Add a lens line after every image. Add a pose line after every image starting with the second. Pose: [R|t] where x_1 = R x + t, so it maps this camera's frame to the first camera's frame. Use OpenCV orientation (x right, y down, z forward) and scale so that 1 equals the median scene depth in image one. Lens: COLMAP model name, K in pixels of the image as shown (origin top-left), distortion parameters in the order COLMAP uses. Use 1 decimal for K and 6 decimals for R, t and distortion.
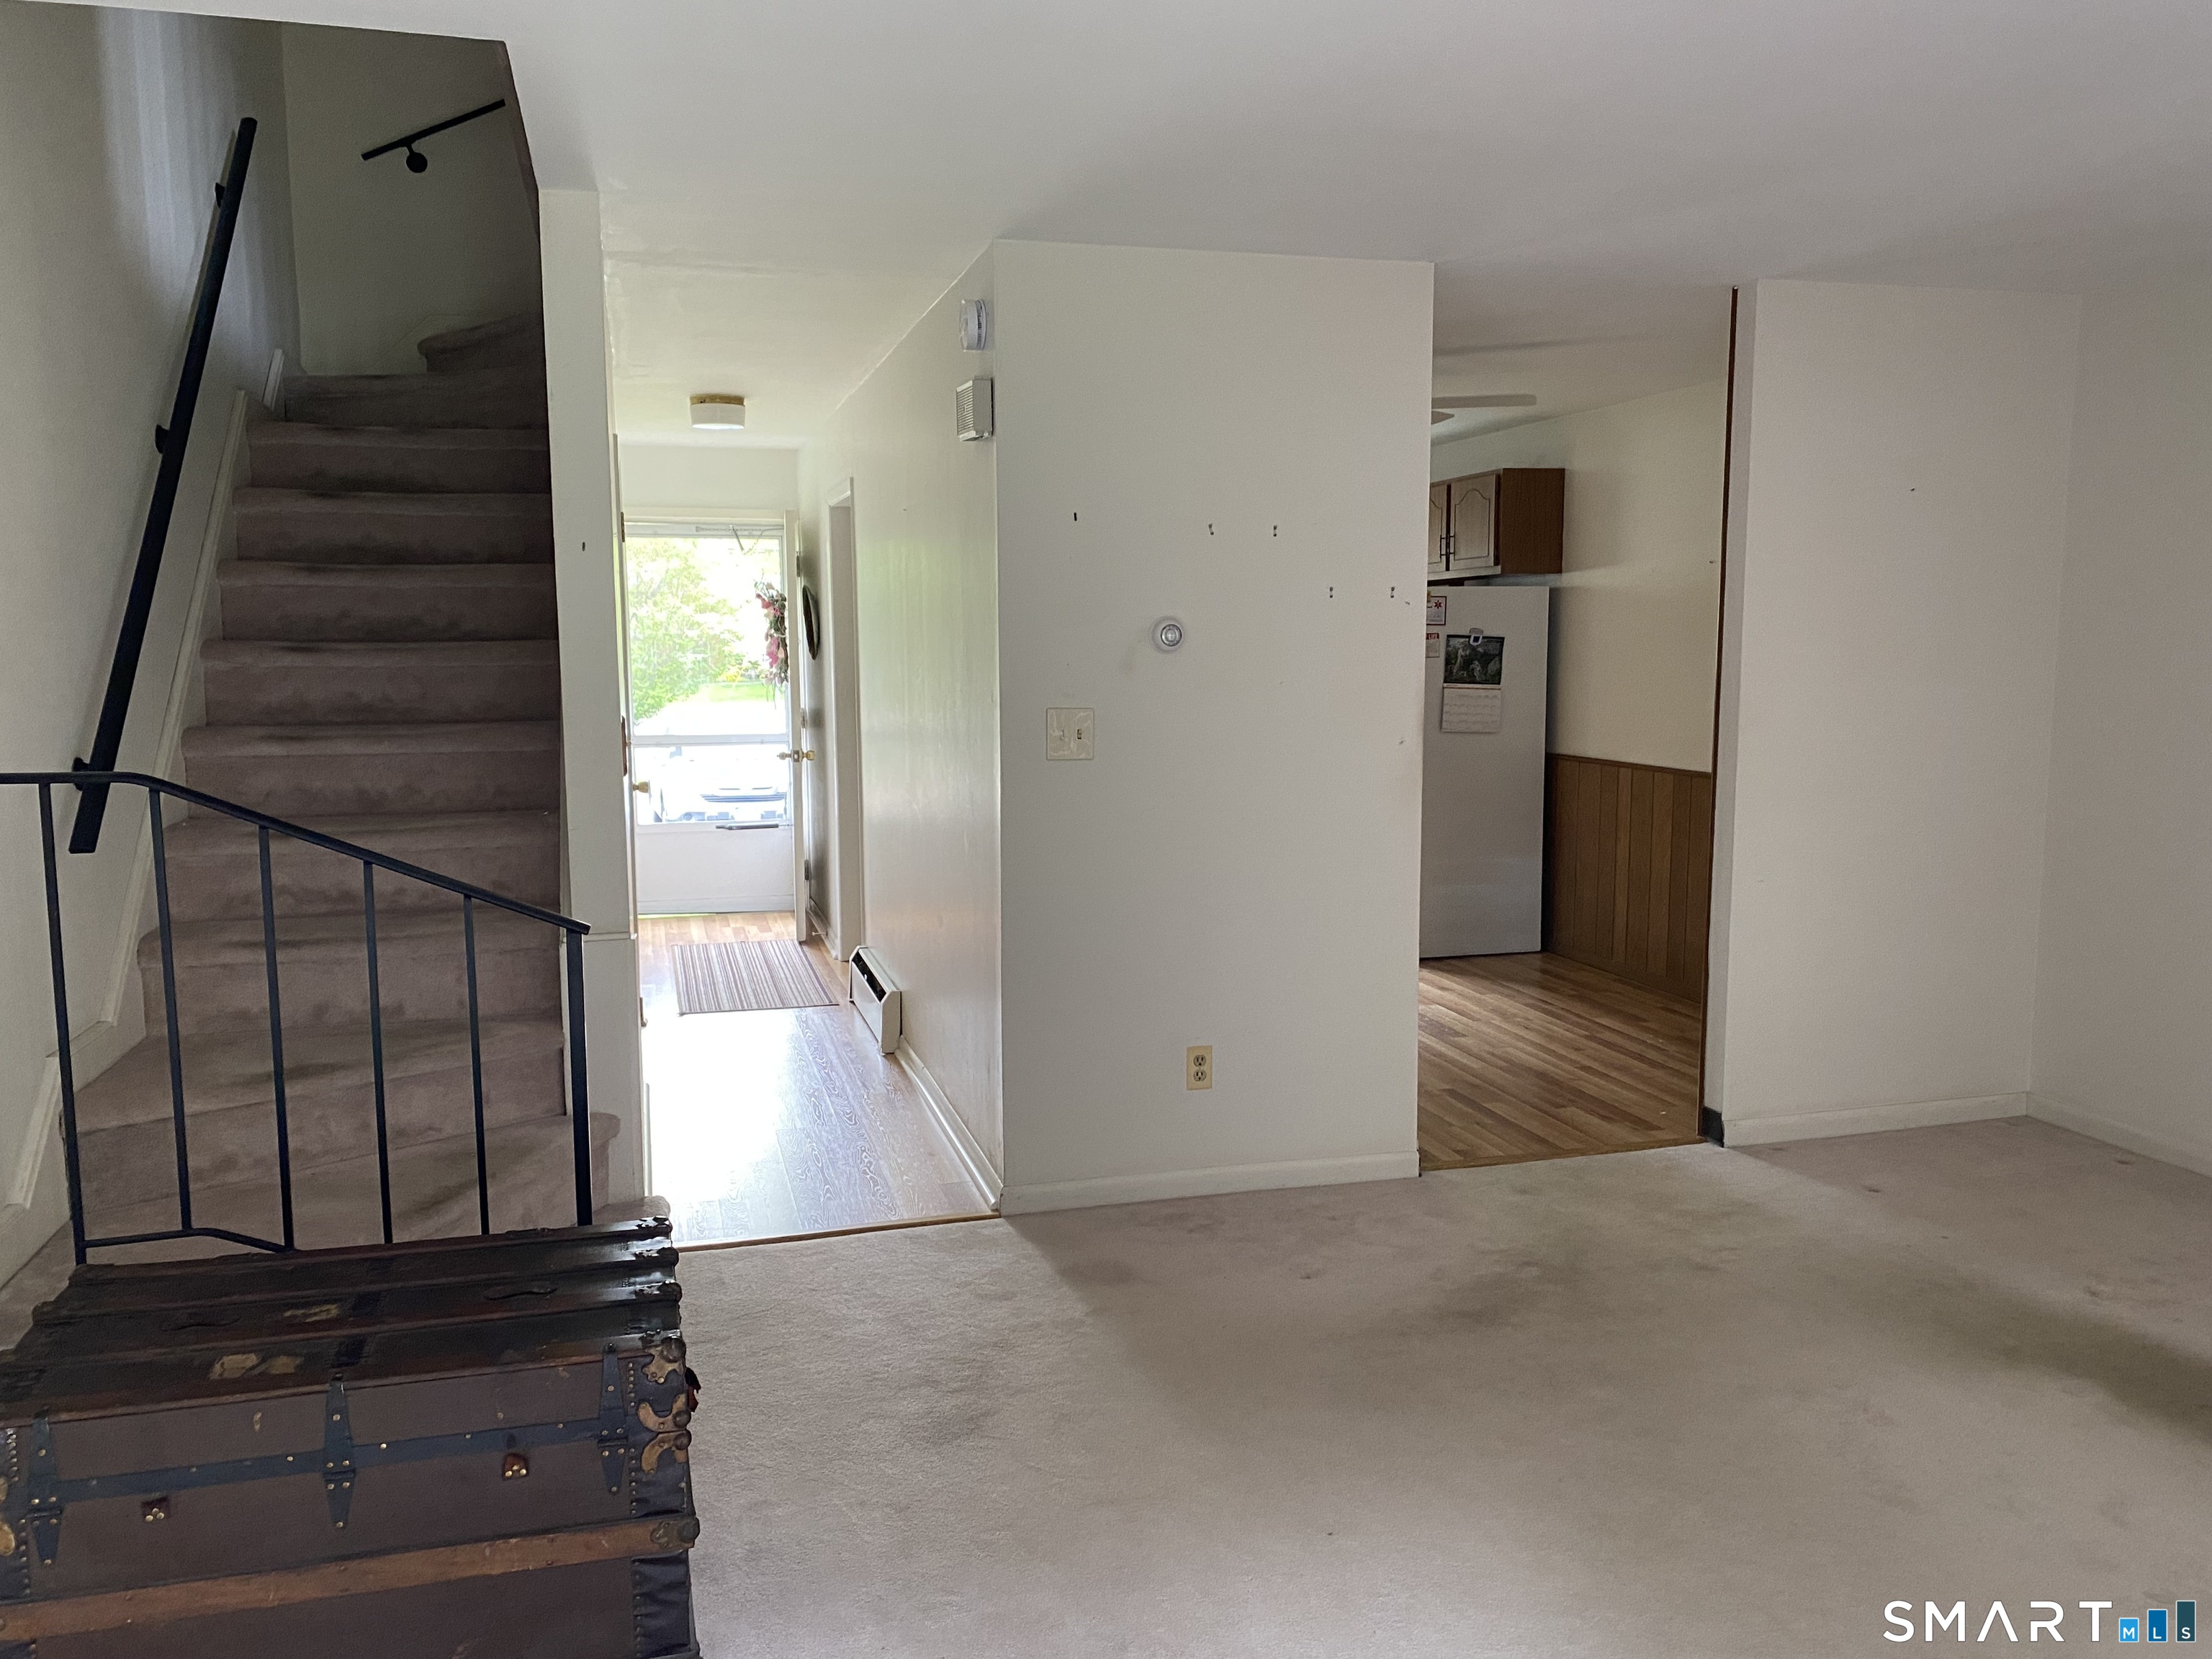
lens RADIAL K [[1699.0, 0, 1088.8], [0, 1699.0, 830.3], [0, 0, 1]] dist [0.052211, -0.084379]
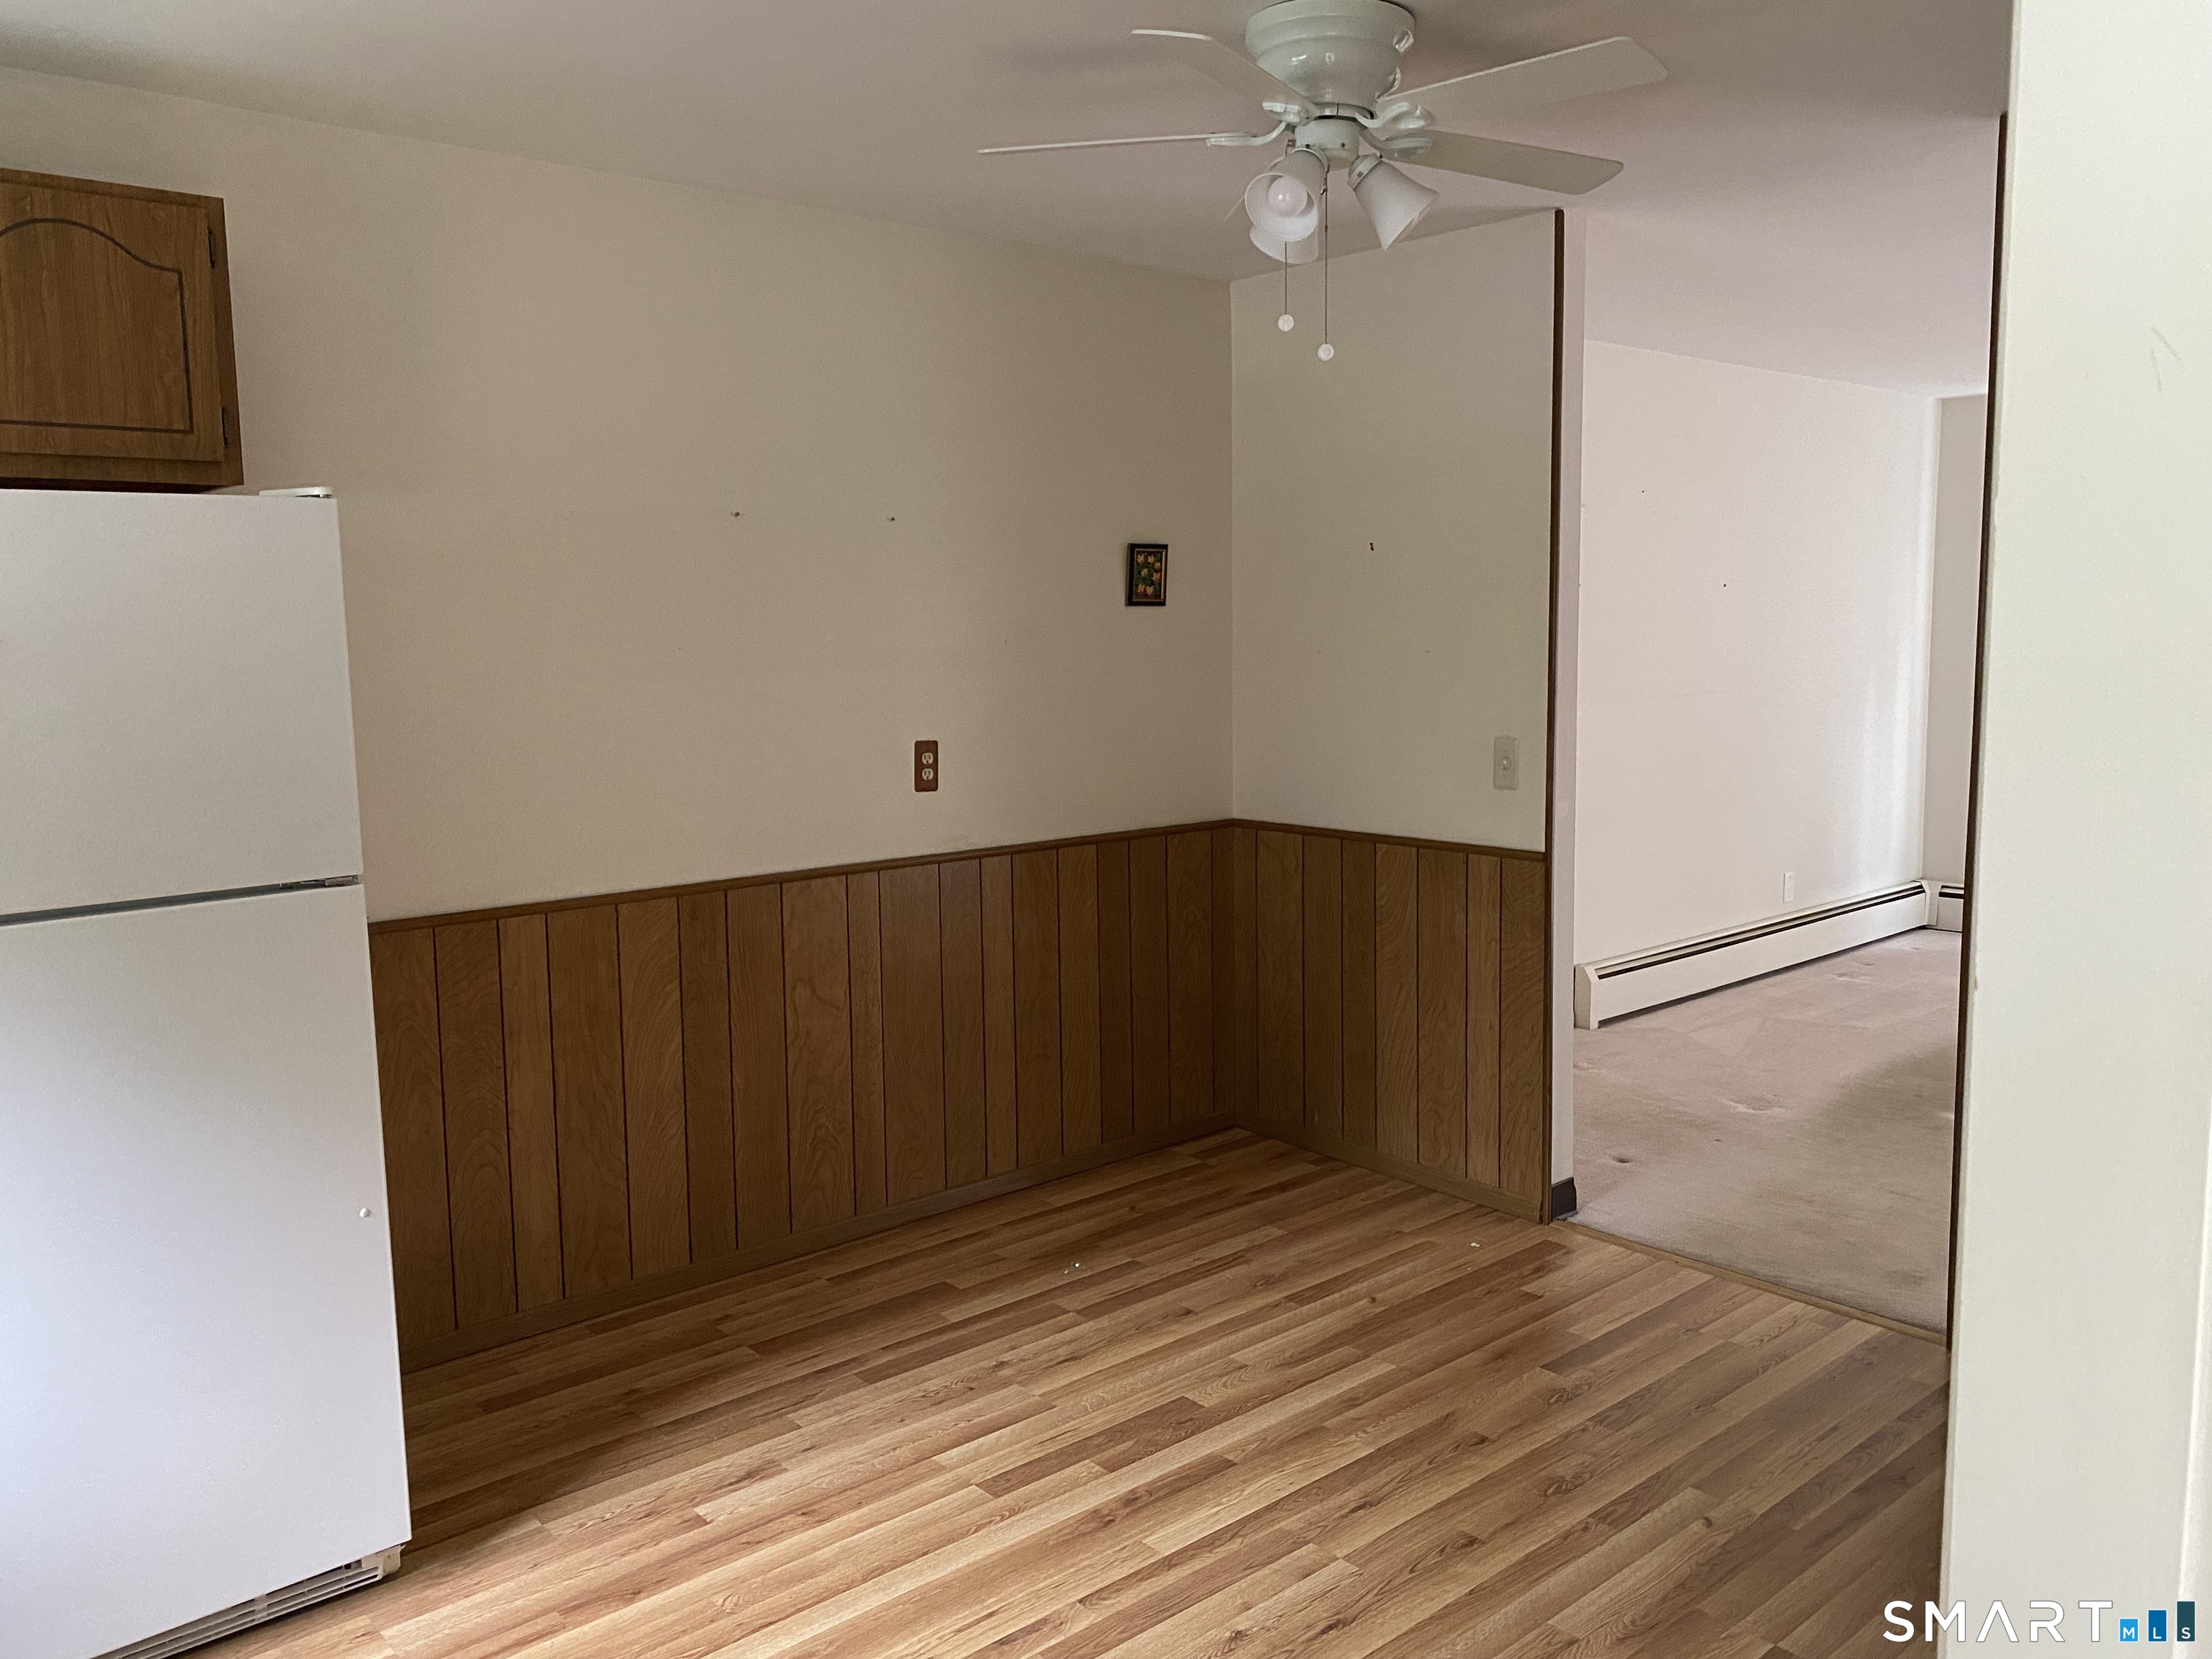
lens RADIAL K [[1699.0, 0, 1091.7], [0, 1699.0, 821.7], [0, 0, 1]] dist [0.052211, -0.084379]
pose [[-0.445804, -0.093862, 0.890196, -0.282229], [0.117704, 0.979705, 0.162245, -0.184439], [-0.887358, 0.177109, -0.425708, 1.590217]]
